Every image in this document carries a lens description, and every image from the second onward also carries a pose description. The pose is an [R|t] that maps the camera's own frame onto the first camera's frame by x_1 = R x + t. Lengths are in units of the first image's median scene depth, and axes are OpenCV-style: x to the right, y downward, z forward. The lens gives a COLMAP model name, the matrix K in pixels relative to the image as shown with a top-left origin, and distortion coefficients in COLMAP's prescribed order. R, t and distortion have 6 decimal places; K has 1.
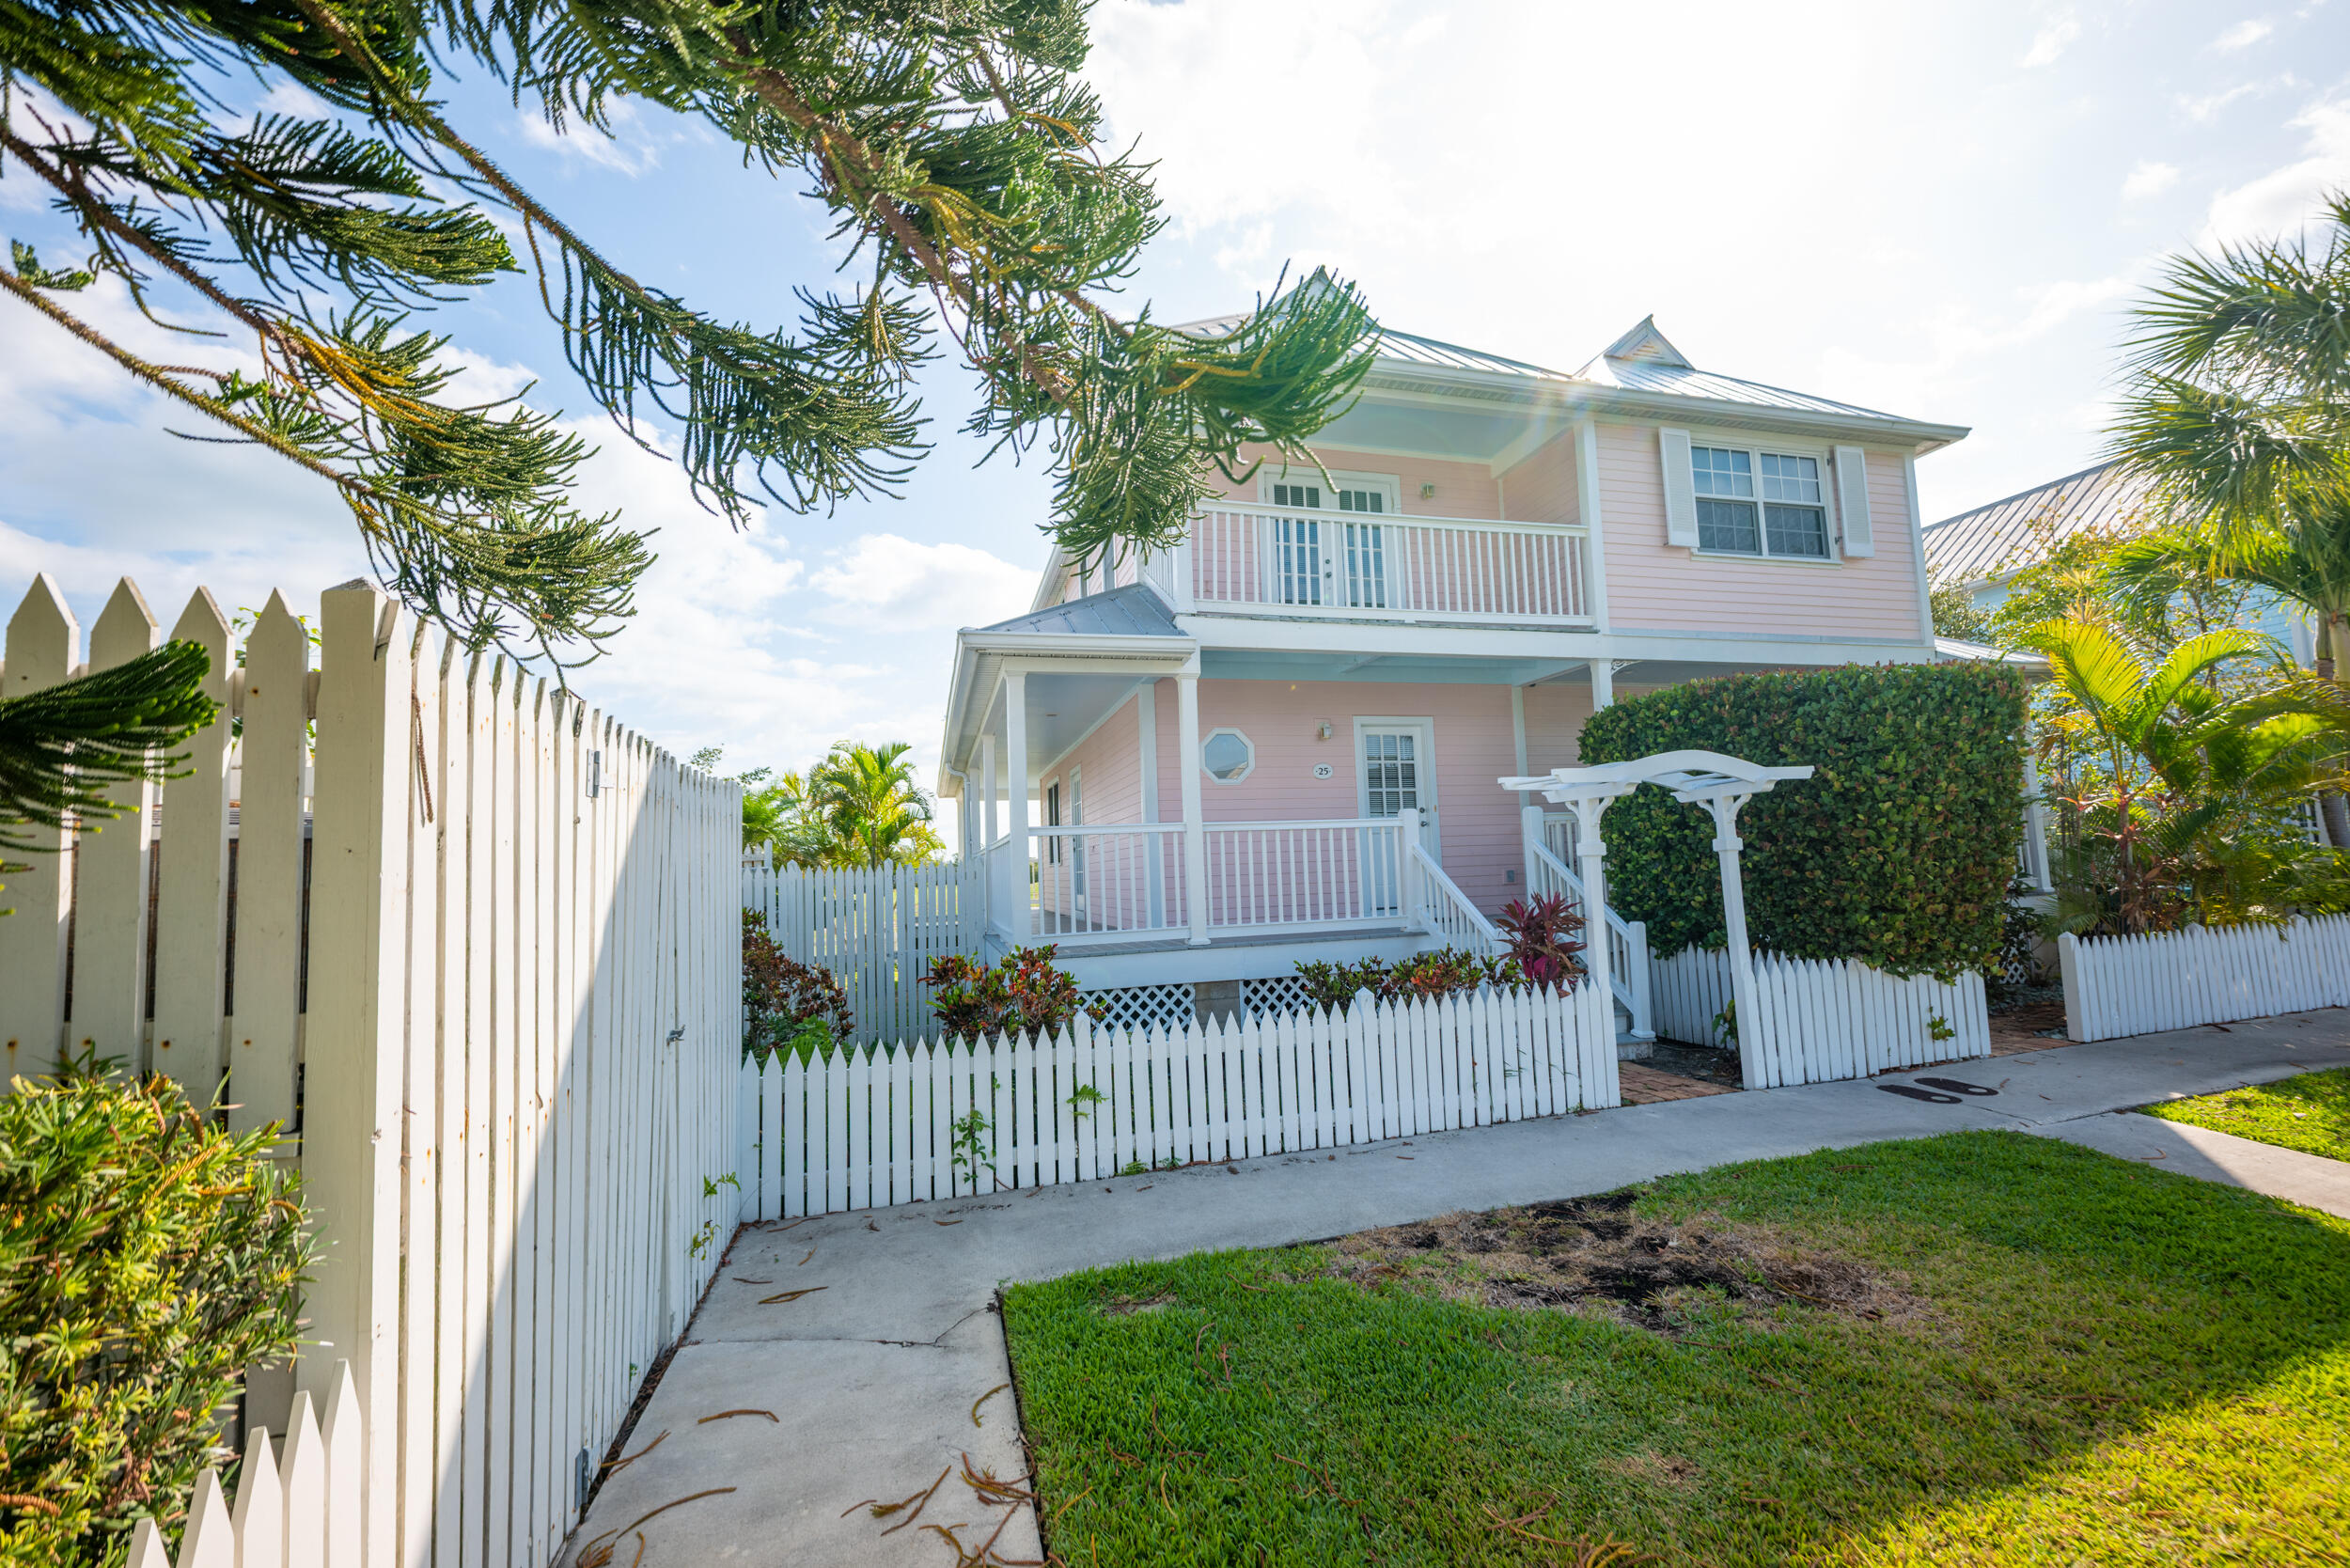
lens RADIAL K [[943.0, 0, 1176.6], [0, 943.0, 792.1], [0, 0, 1]] dist [-0.007671, 0.000986]
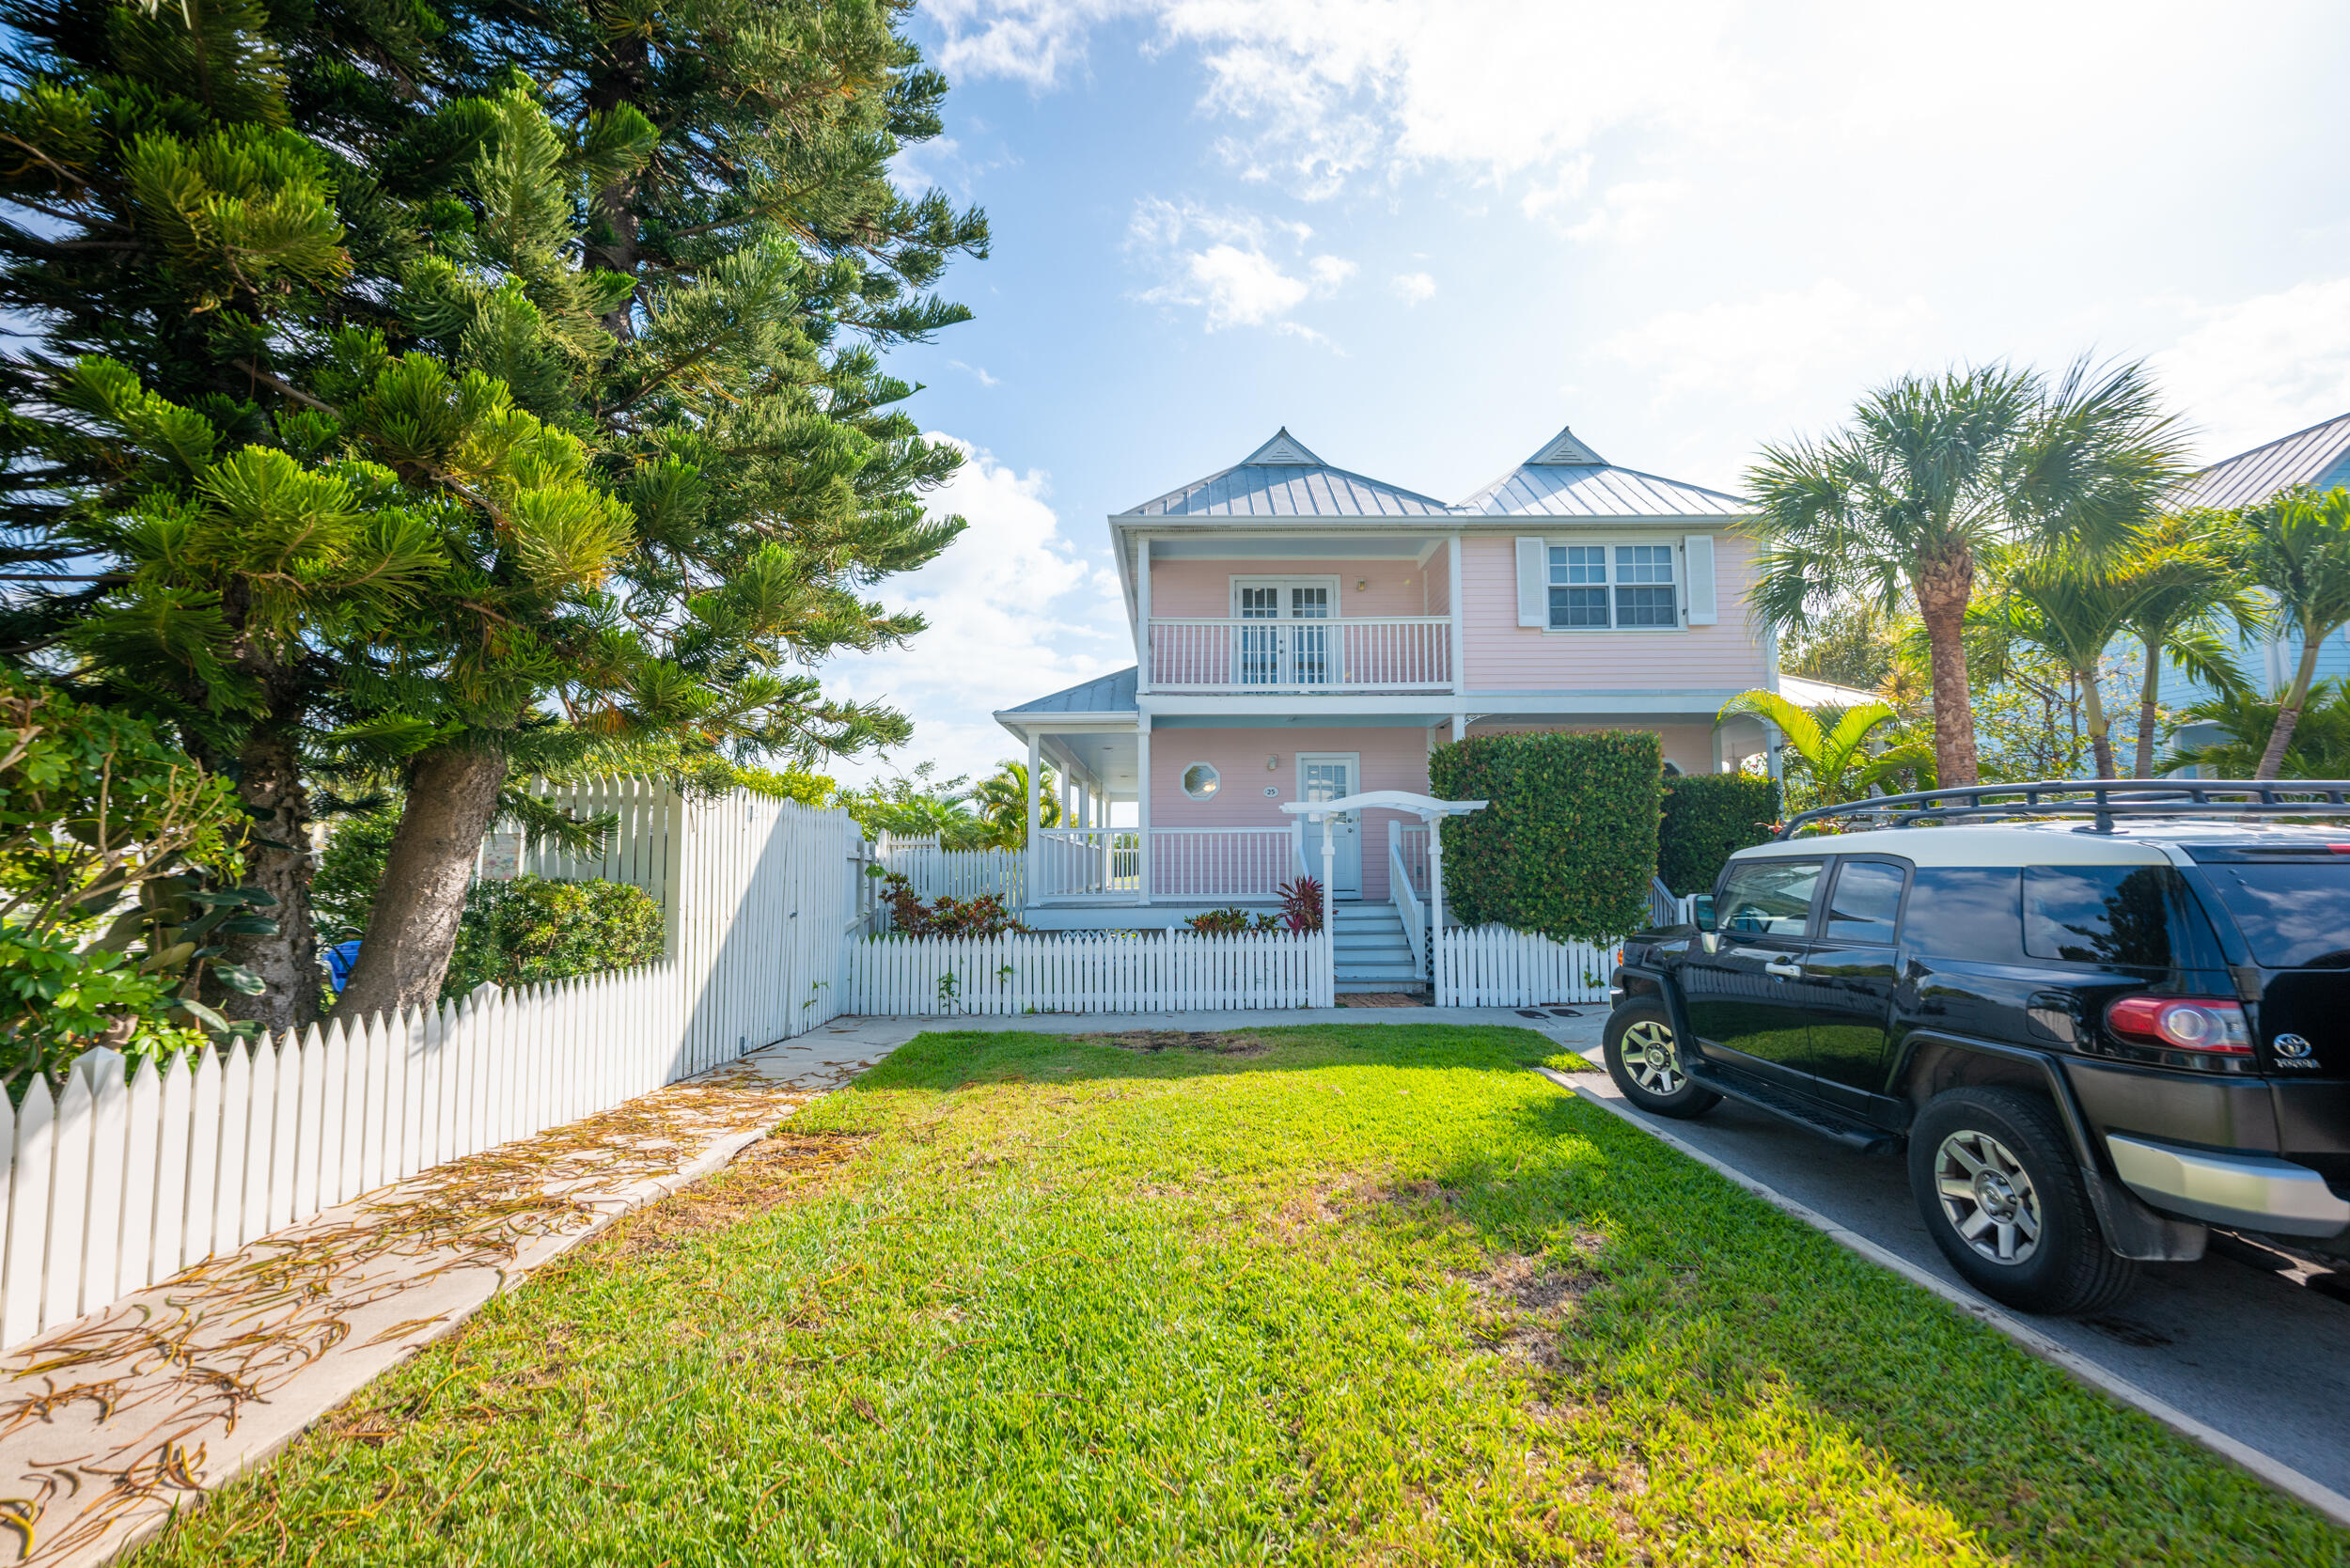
lens RADIAL K [[943.0, 0, 1176.8], [0, 943.0, 789.1], [0, 0, 1]] dist [-0.007671, 0.000986]
pose [[0.963911, 0.009346, -0.266062, 0.483727], [-0.007580, 0.999942, 0.007666, -0.043632], [0.266118, -0.005373, 0.963925, -0.495235]]
